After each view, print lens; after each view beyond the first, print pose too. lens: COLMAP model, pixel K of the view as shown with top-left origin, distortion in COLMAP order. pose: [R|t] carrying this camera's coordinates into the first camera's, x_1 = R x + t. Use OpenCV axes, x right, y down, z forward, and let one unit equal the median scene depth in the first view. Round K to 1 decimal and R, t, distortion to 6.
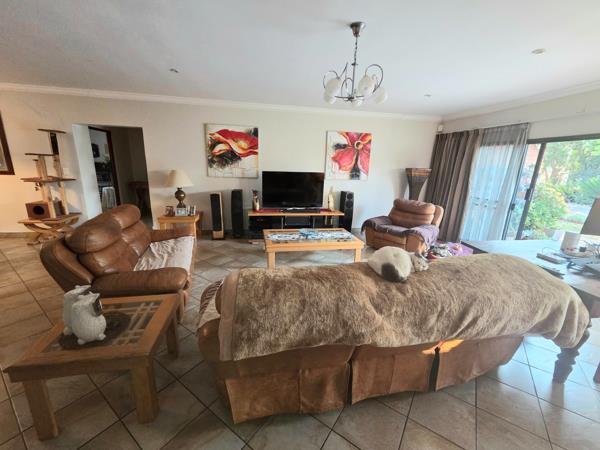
lens RADIAL K [[246.2, 0, 300.6], [0, 246.2, 225.6], [0, 0, 1]] dist [0.002408, 0.000040]
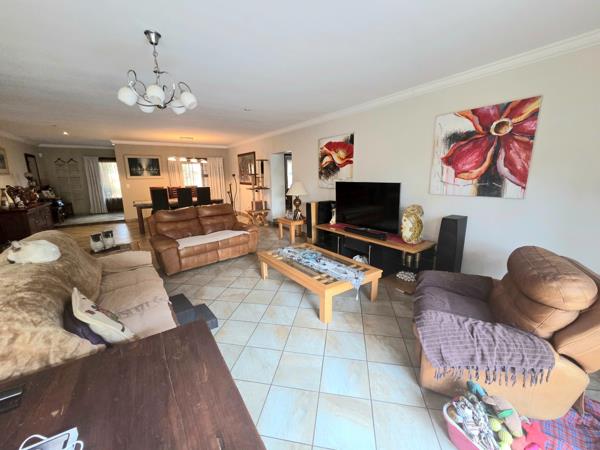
lens RADIAL K [[246.2, 0, 301.1], [0, 246.2, 223.4], [0, 0, 1]] dist [0.002408, 0.000040]
pose [[0.399367, 0.138226, -0.906311, 0.592332], [-0.212548, 0.975594, 0.055133, -0.088317], [0.891813, 0.170616, 0.418999, 0.505100]]
